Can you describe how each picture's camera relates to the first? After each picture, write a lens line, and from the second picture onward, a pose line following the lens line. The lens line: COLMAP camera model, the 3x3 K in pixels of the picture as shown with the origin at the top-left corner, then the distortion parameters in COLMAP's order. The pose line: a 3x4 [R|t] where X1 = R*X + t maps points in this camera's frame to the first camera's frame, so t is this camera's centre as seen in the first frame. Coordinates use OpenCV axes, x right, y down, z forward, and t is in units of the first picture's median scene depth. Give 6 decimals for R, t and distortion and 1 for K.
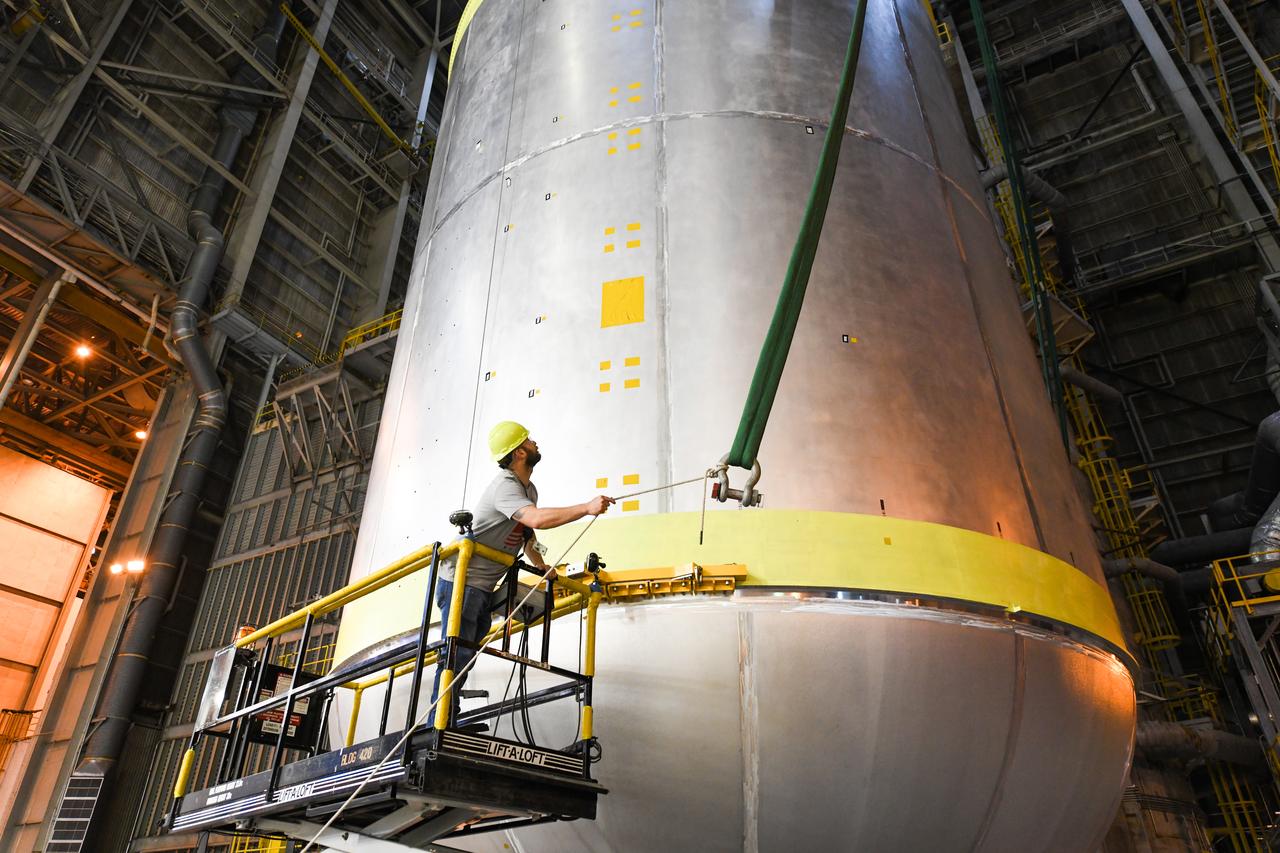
lens RADIAL K [[841.8, 0, 637.9], [0, 841.8, 422.0], [0, 0, 1]] dist [-0.000318, 0.000225]
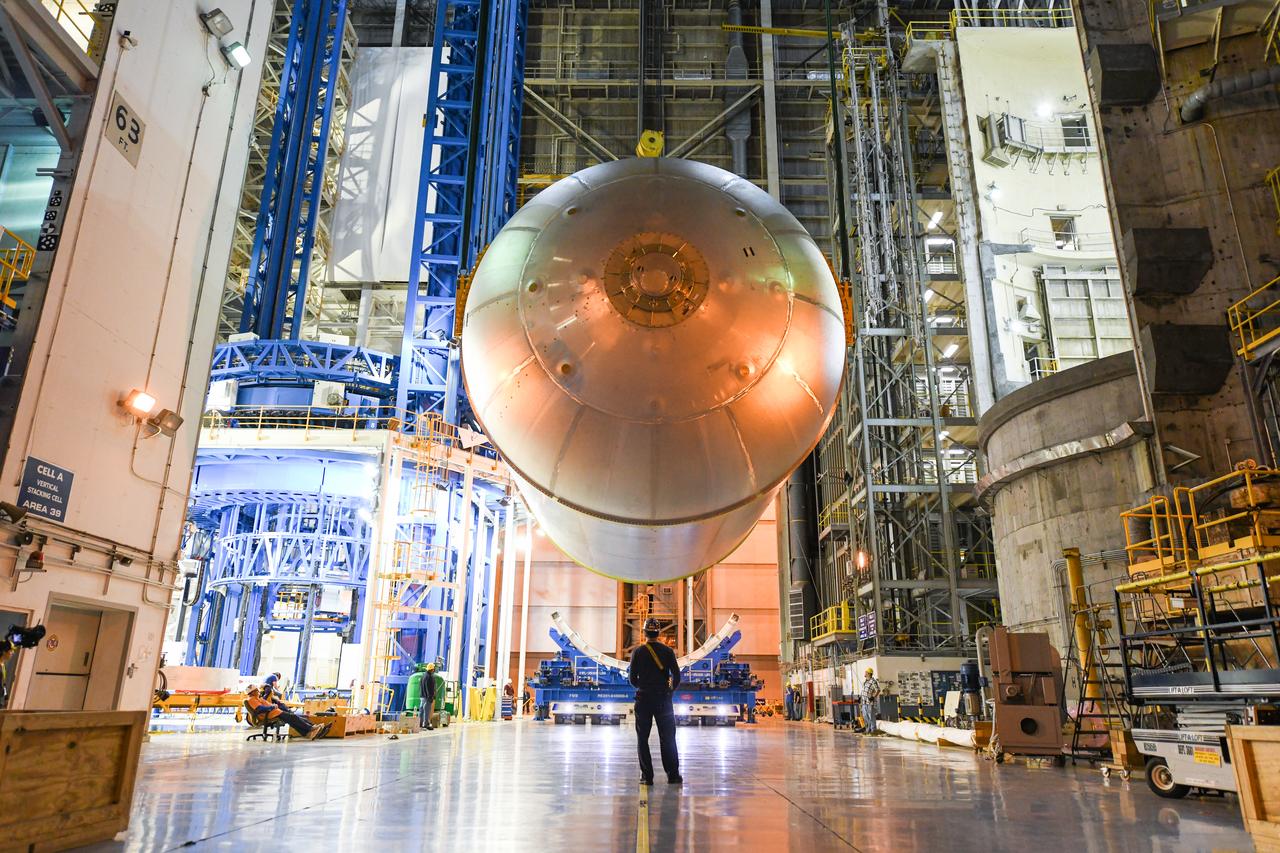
lens RADIAL K [[858.2, 0, 640.2], [0, 858.2, 420.9], [0, 0, 1]] dist [0.002502, -0.000803]
pose [[0.486440, -0.262471, -0.833358, 0.577686], [0.462940, 0.886345, -0.008937, -0.014312], [0.740988, -0.381447, 0.552661, -0.052547]]
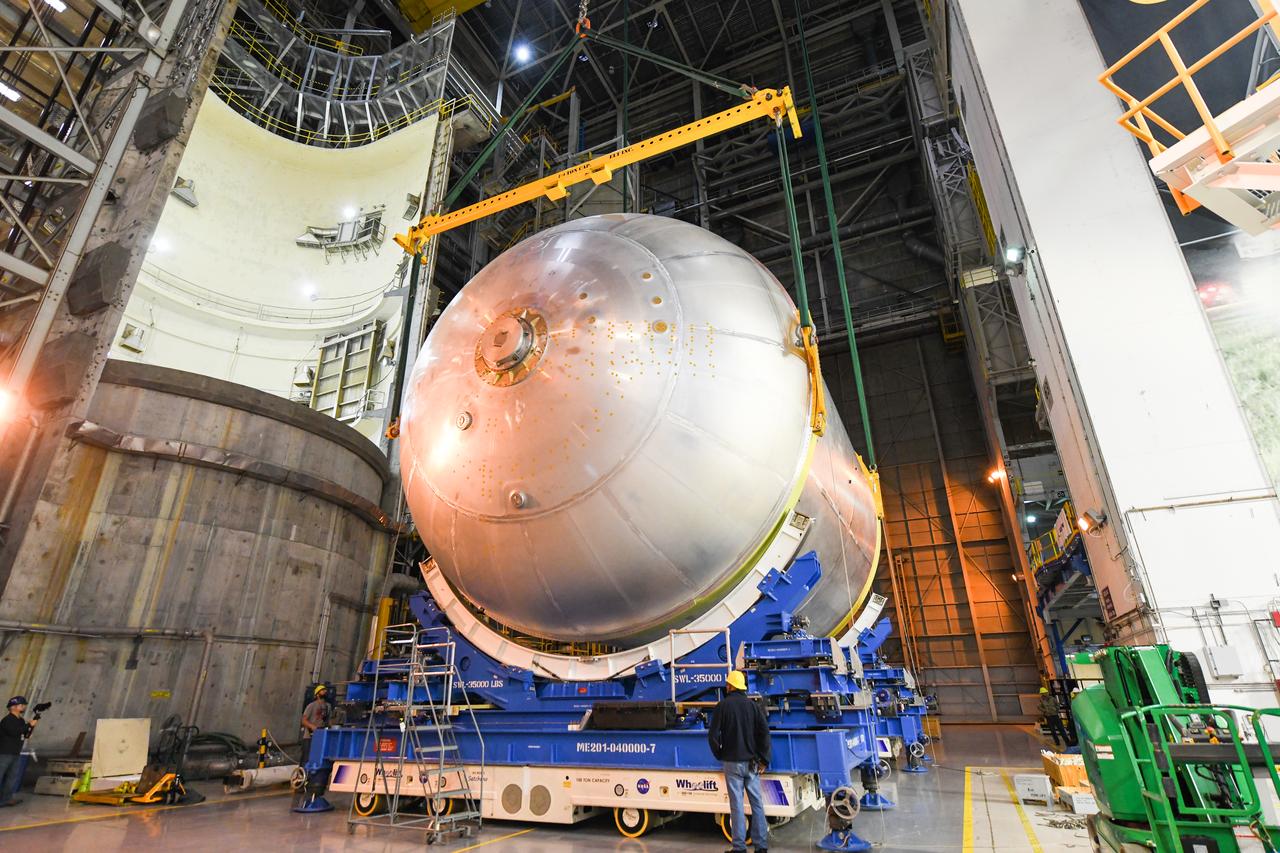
lens RADIAL K [[639.7, 0, 639.4], [0, 639.7, 424.3], [0, 0, 1]] dist [-0.013119, -0.000097]
pose [[-0.071702, 0.399569, 0.913894, -0.360372], [-0.532054, 0.759687, -0.373891, 0.168117], [-0.843669, -0.513050, 0.158121, 0.259059]]
